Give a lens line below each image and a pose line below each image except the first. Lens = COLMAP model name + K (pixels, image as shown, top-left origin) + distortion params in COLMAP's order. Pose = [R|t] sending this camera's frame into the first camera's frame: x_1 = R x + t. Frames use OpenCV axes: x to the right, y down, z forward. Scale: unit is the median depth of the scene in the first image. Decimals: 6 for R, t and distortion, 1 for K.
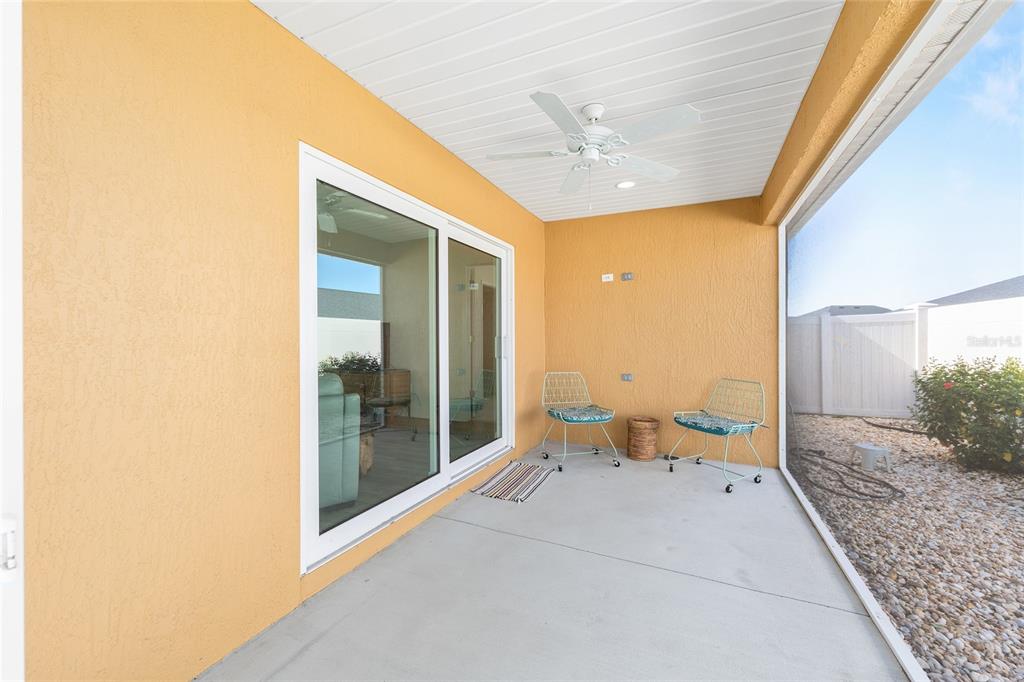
lens RADIAL K [[410.5, 0, 512.0], [0, 410.5, 341.0], [0, 0, 1]] dist [-0.000390, 0.000119]
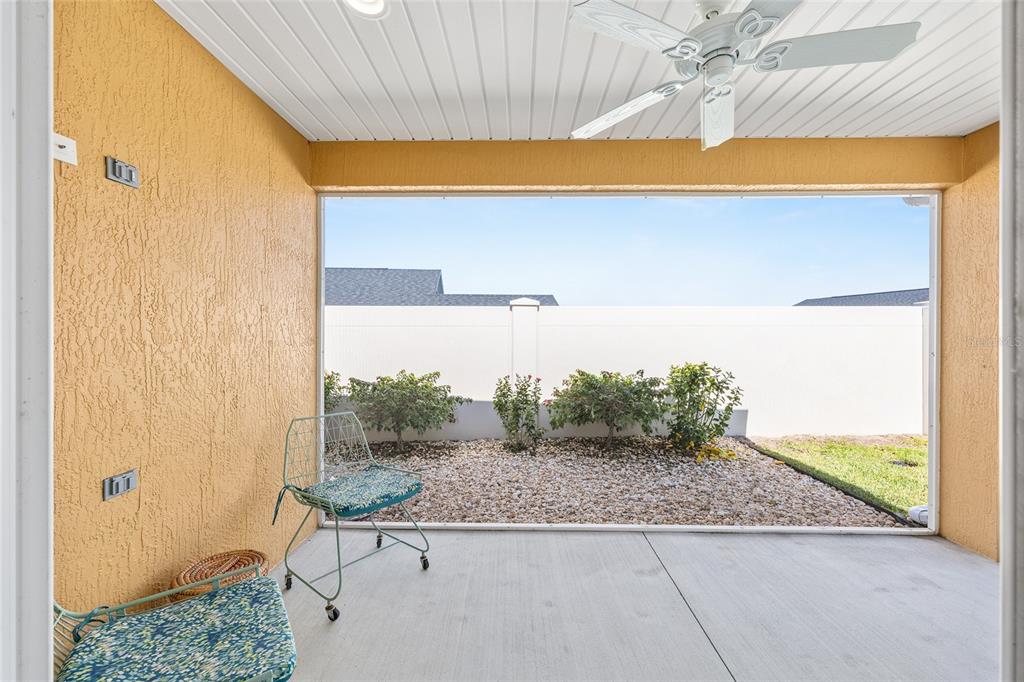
lens RADIAL K [[412.7, 0, 511.6], [0, 412.7, 334.4], [0, 0, 1]] dist [-0.000507, -0.000014]
pose [[-0.395387, -0.004169, 0.918505, -0.152762], [0.000976, 0.999987, 0.004959, -0.032505], [-0.918514, 0.002857, -0.395378, 0.904950]]
